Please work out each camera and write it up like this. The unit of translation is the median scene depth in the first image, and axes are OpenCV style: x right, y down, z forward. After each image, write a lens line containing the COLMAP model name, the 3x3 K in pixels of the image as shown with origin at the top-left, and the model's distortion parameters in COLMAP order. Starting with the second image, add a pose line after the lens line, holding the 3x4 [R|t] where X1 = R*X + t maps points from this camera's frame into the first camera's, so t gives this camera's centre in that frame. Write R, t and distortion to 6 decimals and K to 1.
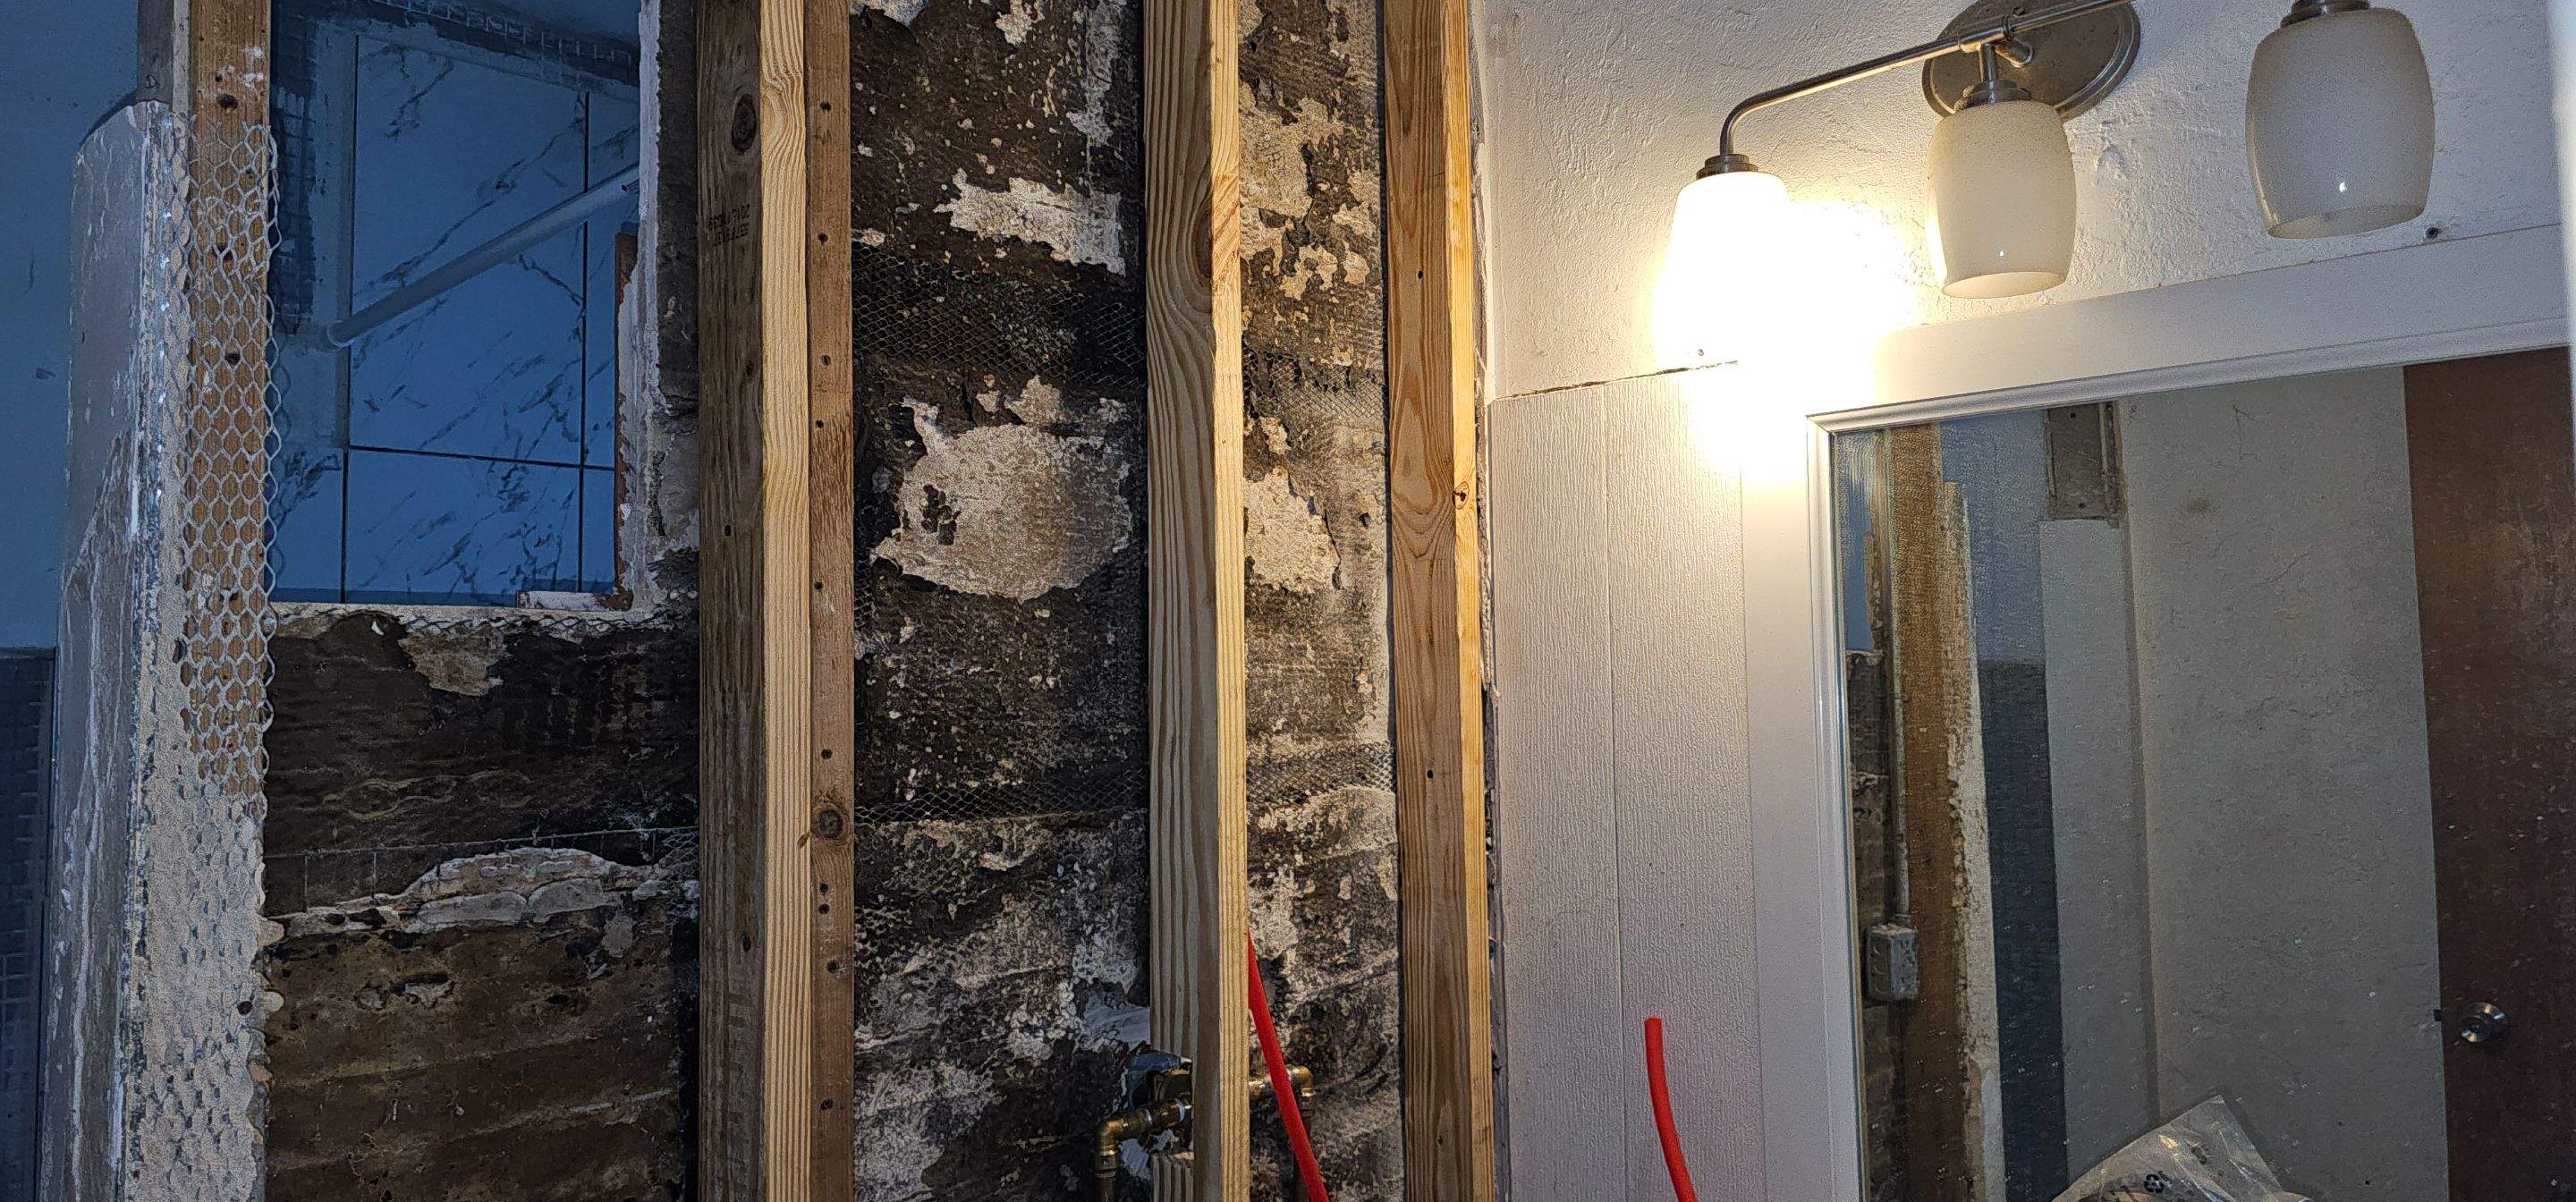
lens RADIAL K [[1731.2, 0, 1257.6], [0, 1731.2, 581.4], [0, 0, 1]] dist [0.110000, -0.193920]
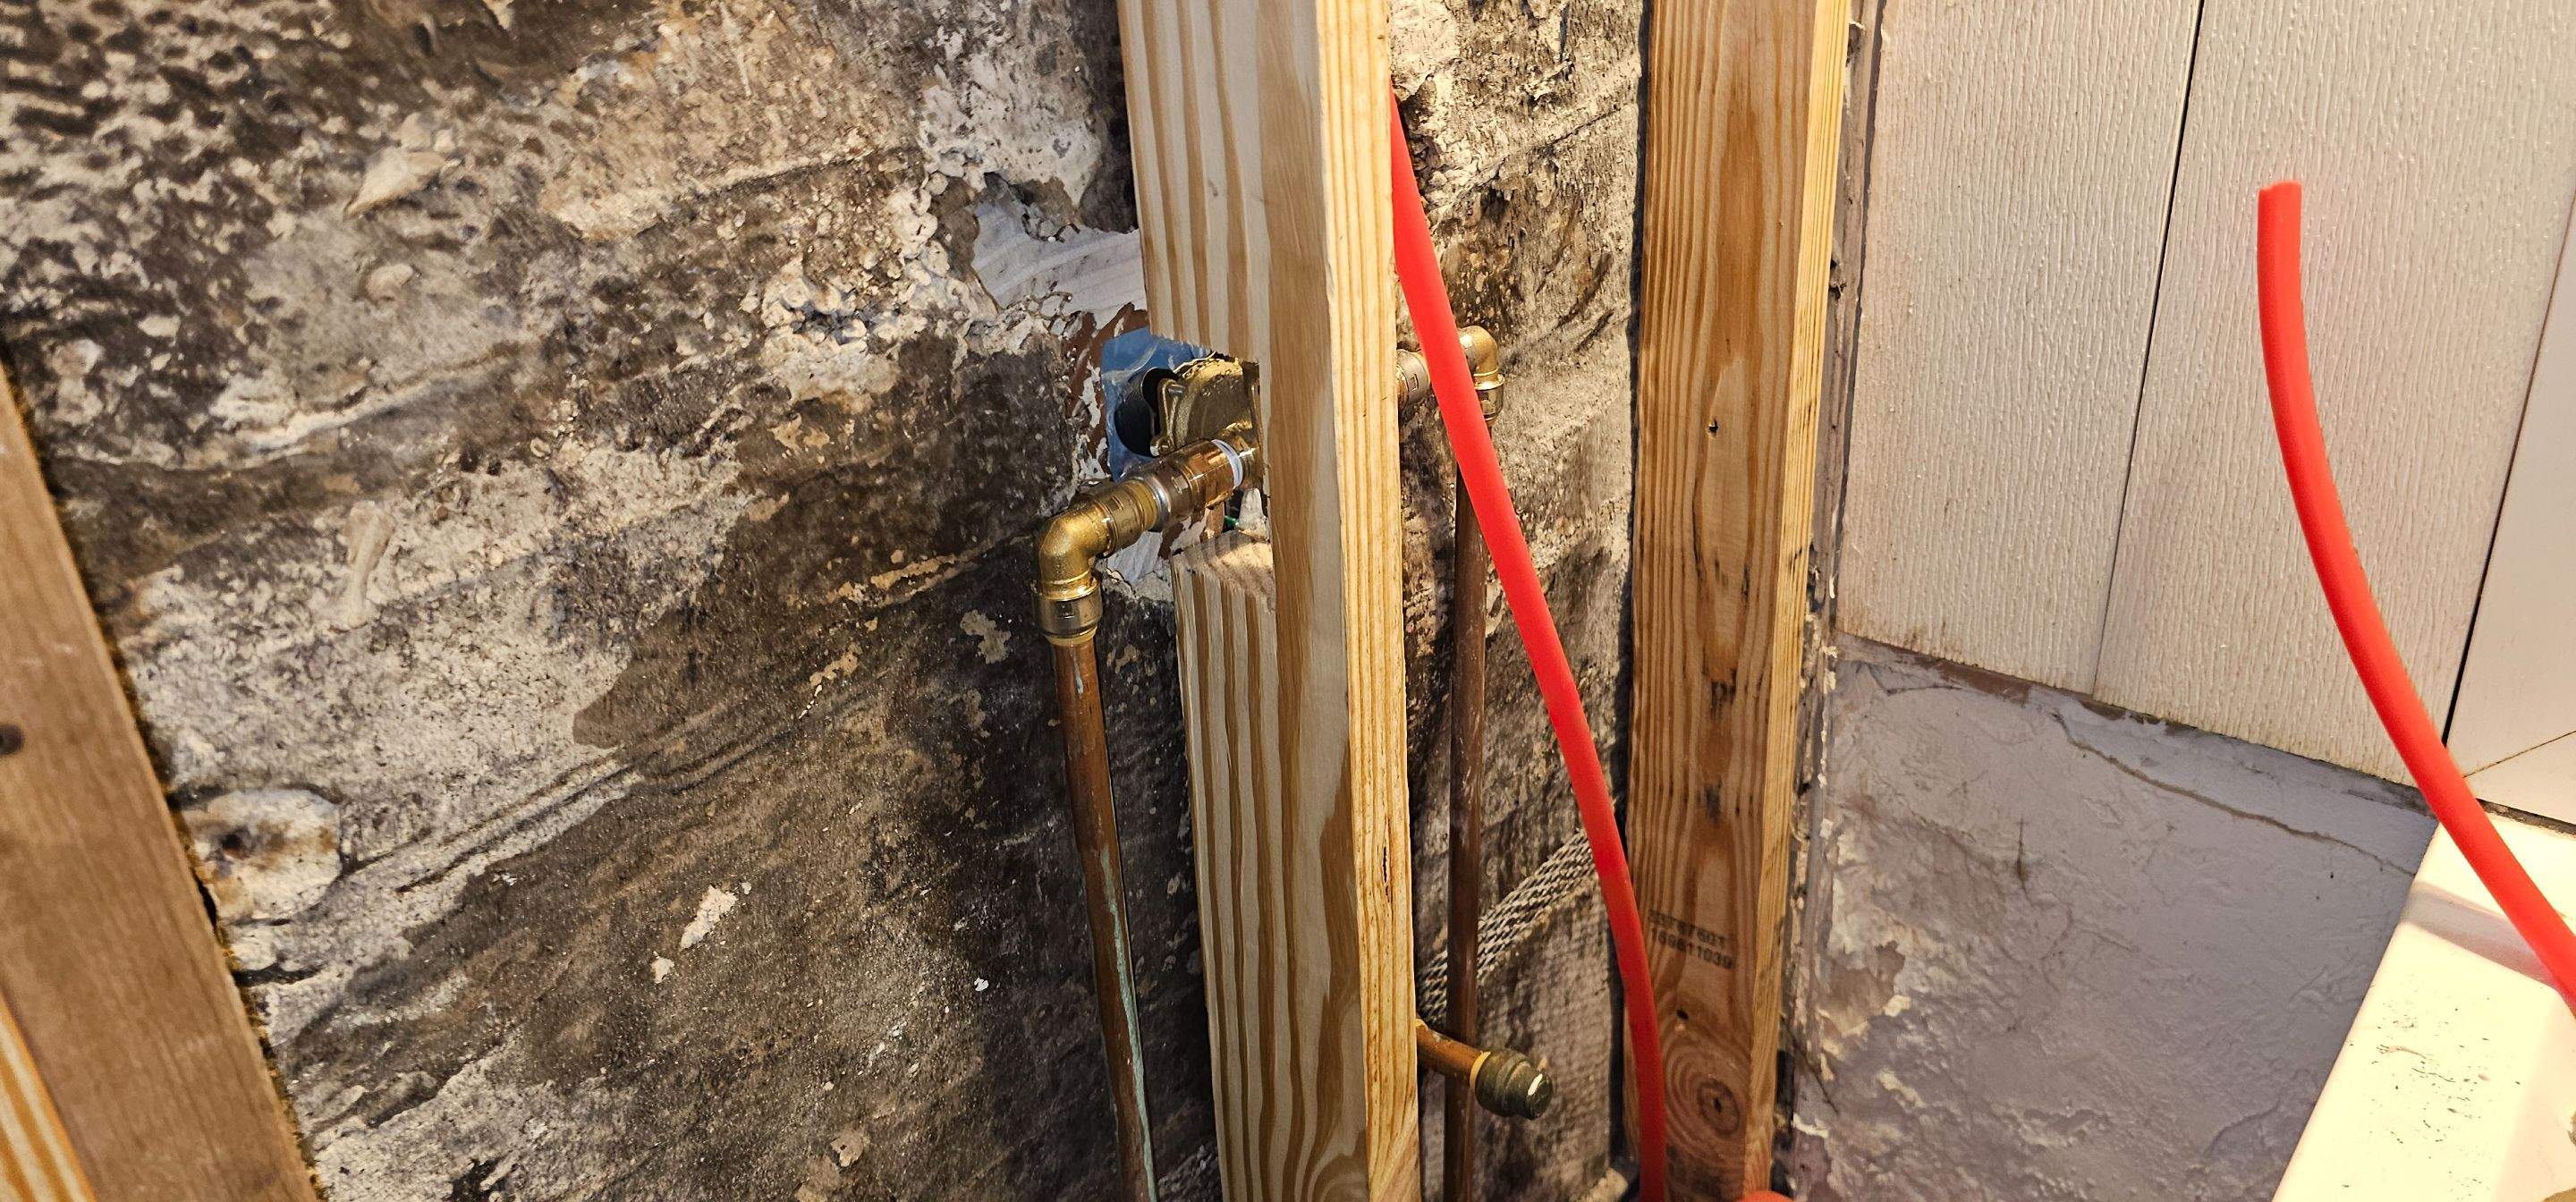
lens RADIAL K [[1692.0, 0, 1324.3], [0, 1692.0, 551.5], [0, 0, 1]] dist [0.073930, -0.100247]
pose [[0.996461, -0.063072, 0.055570, -0.046201], [0.029408, 0.880865, 0.472454, 0.127097], [-0.078748, -0.469147, 0.879602, 0.628772]]
